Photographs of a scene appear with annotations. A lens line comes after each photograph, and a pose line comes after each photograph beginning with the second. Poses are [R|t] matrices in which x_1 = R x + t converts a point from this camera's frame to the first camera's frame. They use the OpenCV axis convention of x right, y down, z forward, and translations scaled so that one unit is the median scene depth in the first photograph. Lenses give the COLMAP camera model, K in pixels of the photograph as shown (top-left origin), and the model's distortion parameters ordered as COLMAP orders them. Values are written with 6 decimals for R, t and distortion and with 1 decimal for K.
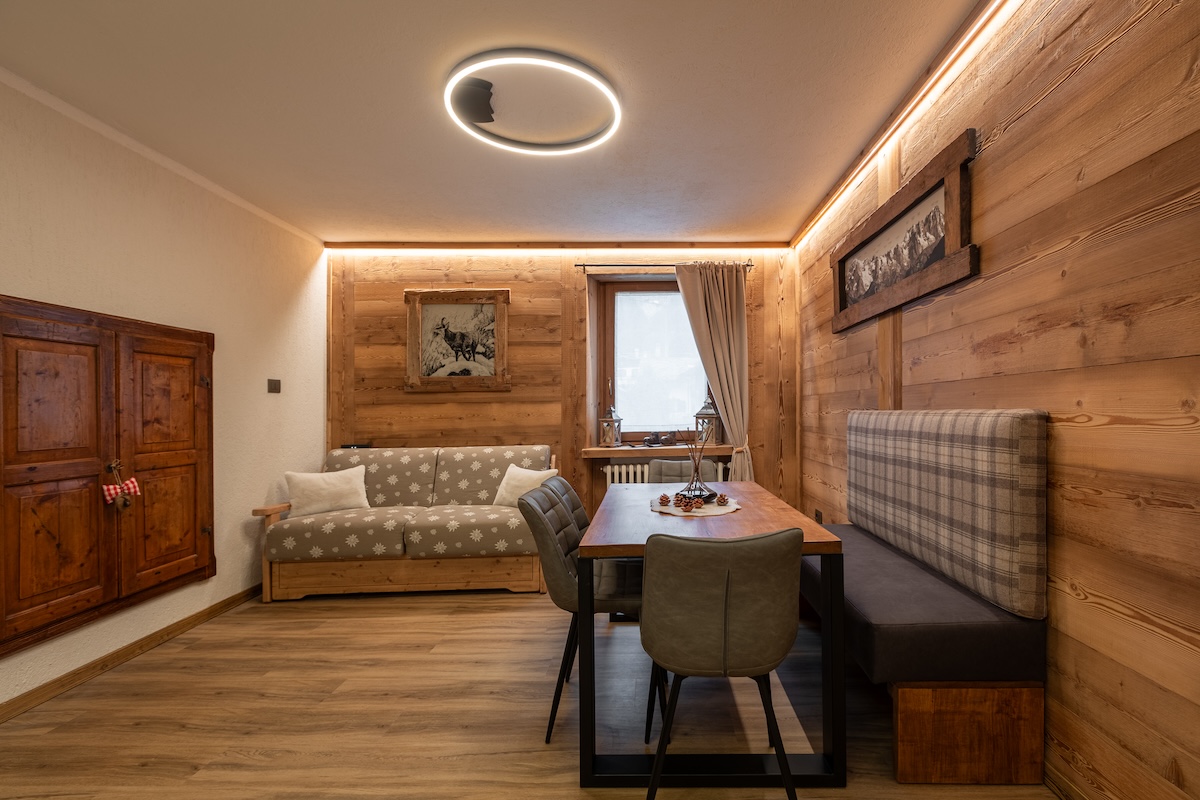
lens RADIAL K [[572.1, 0, 630.1], [0, 572.1, 397.0], [0, 0, 1]] dist [-0.000478, 0.000164]
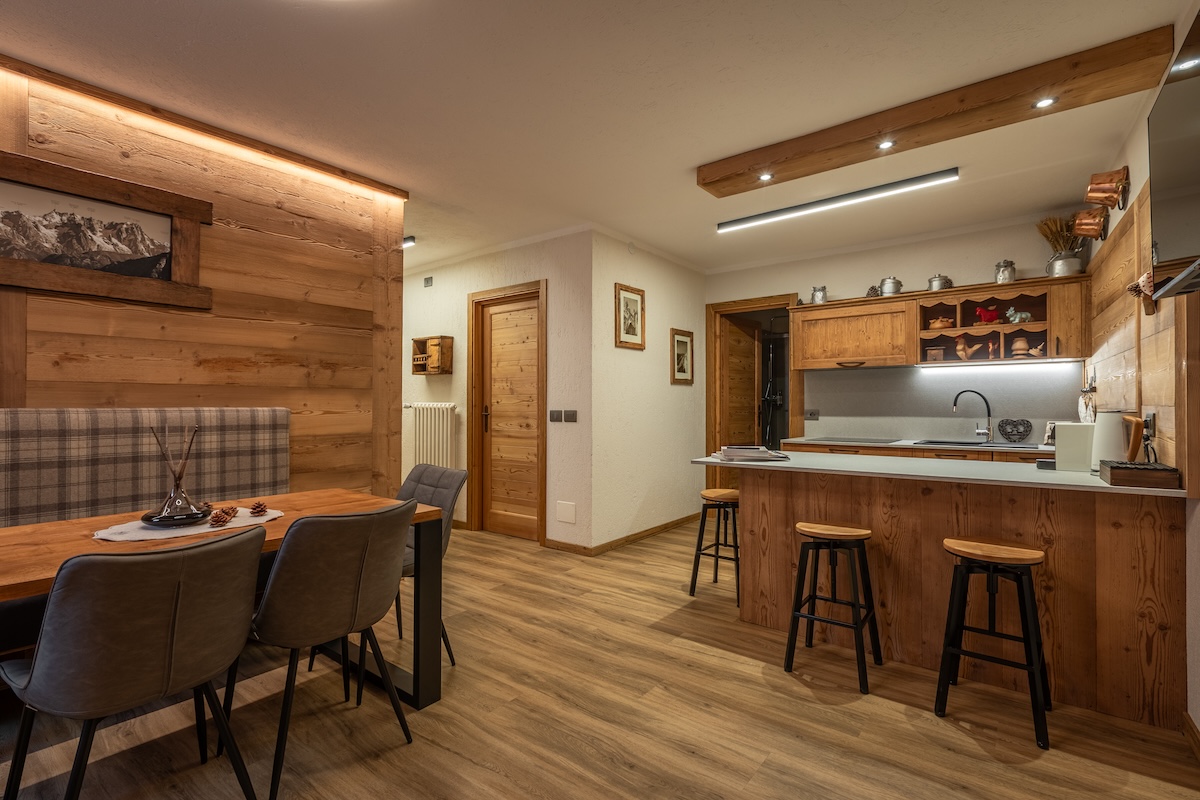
lens RADIAL K [[530.9, 0, 630.2], [0, 530.9, 401.4], [0, 0, 1]] dist [0.064135, -0.024939]
pose [[-0.852147, 0.022745, 0.522807, -0.551156], [0.002176, 0.999200, -0.039924, 0.035763], [-0.523297, -0.032883, -0.851516, 0.923298]]
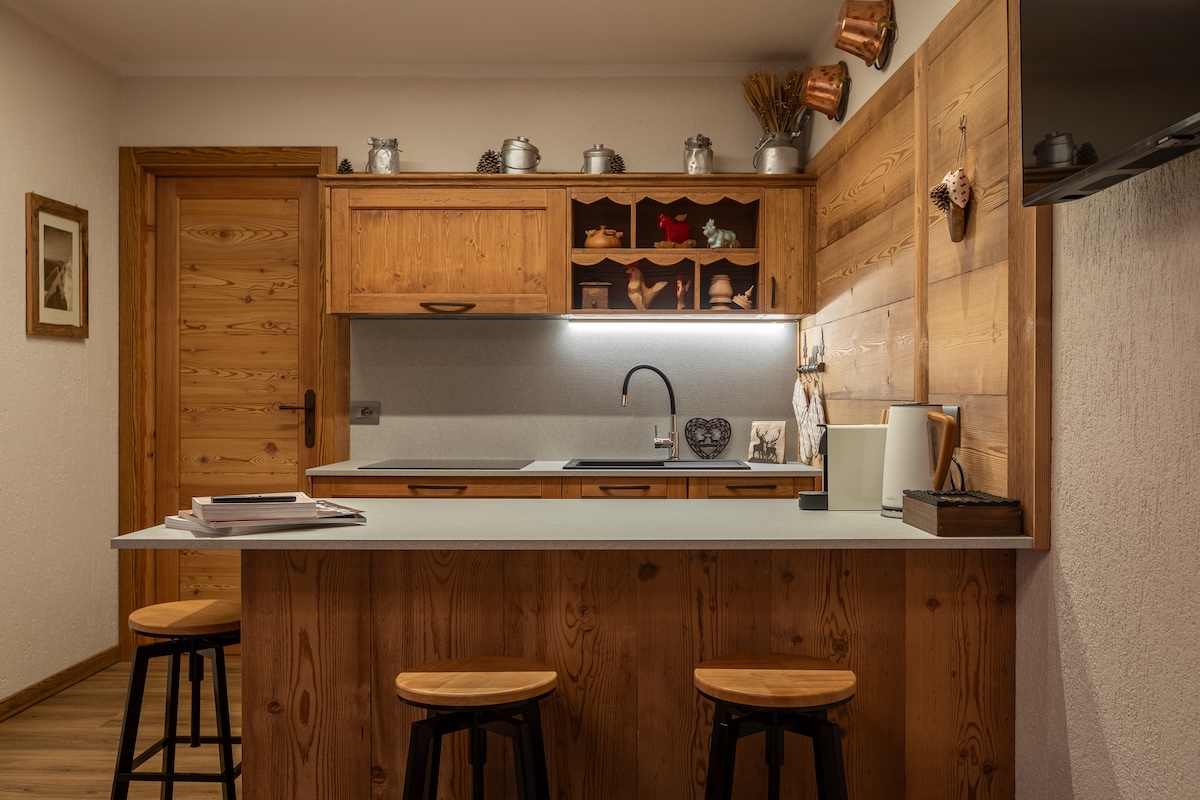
lens RADIAL K [[1076.7, 0, 600.0], [0, 1076.7, 400.0], [0, 0, 1]] dist [-0.006889, 0.006425]
pose [[-0.999337, 0.015009, -0.033158, -0.458333], [0.015686, 0.999672, -0.020267, 0.031415], [0.032843, -0.020774, -0.999245, 0.793207]]
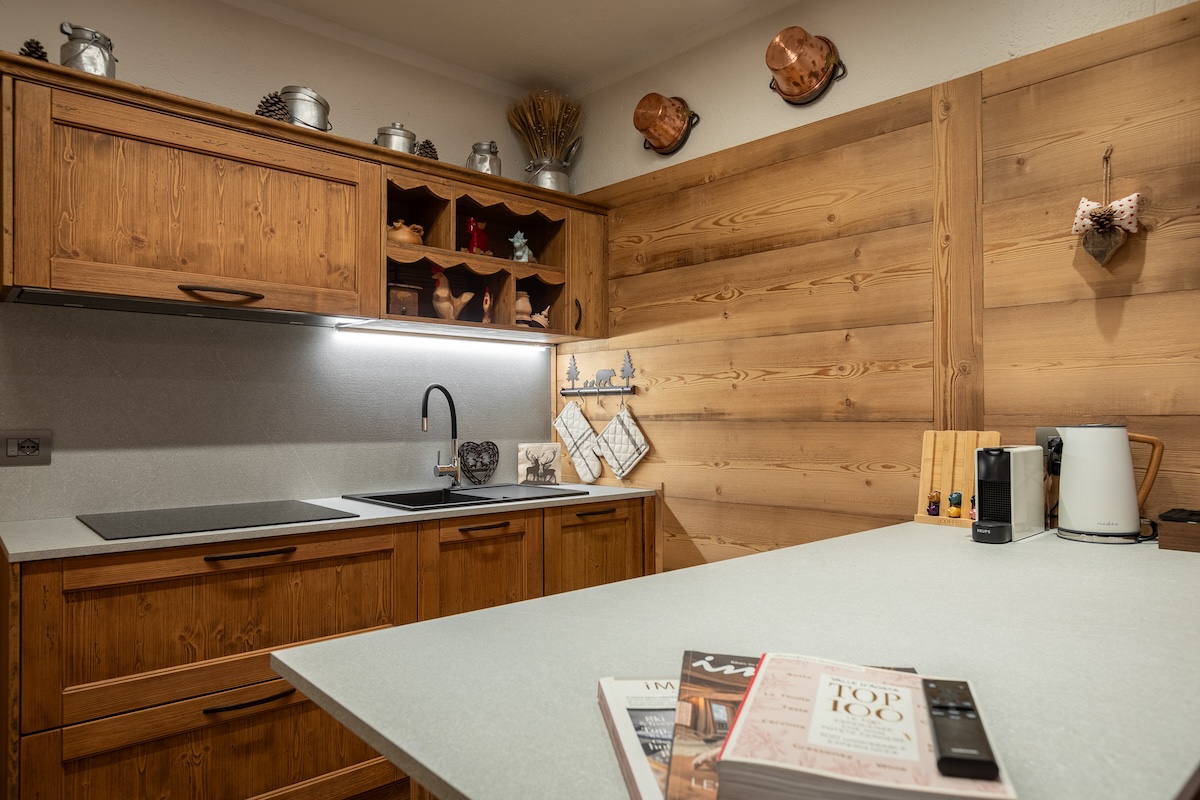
lens RADIAL K [[769.4, 0, 628.3], [0, 769.4, 406.4], [0, 0, 1]] dist [0.003549, 0.001529]
pose [[-0.709994, 0.009917, -0.704138, -0.091761], [0.032895, 0.999276, -0.019094, 0.008736], [0.703439, -0.036719, -0.709806, 0.185063]]
